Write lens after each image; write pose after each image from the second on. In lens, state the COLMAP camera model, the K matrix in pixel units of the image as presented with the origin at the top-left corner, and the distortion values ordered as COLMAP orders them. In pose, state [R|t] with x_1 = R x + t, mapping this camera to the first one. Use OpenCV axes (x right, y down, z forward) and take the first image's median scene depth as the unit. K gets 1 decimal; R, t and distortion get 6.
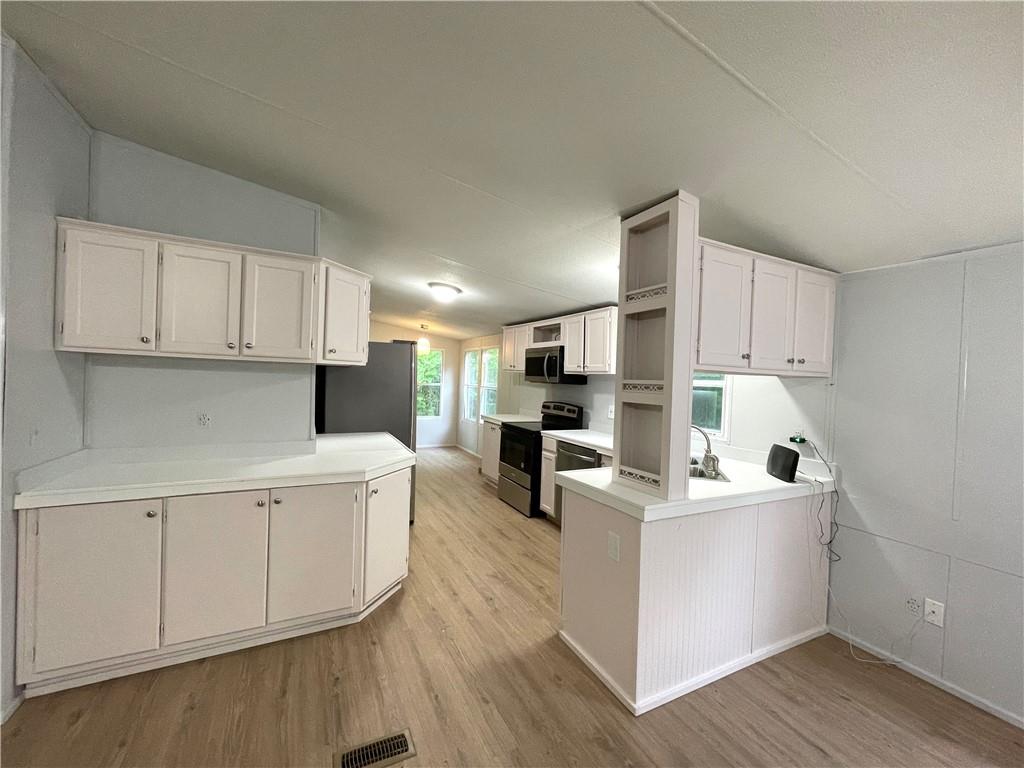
lens RADIAL K [[417.2, 0, 516.1], [0, 417.2, 383.1], [0, 0, 1]] dist [-0.000008, 0.000075]
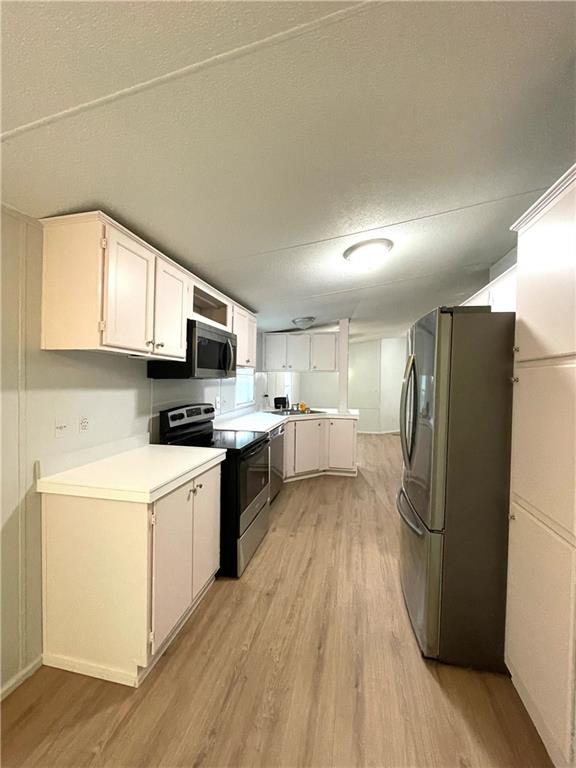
lens RADIAL K [[312.9, 0, 292.2], [0, 312.9, 384.0], [0, 0, 1]] dist [-0.000008, 0.000075]
pose [[-0.778539, -0.028475, 0.626950, -0.430476], [-0.005080, 0.999223, 0.039076, -0.011956], [-0.627576, 0.027237, -0.778079, 1.525700]]
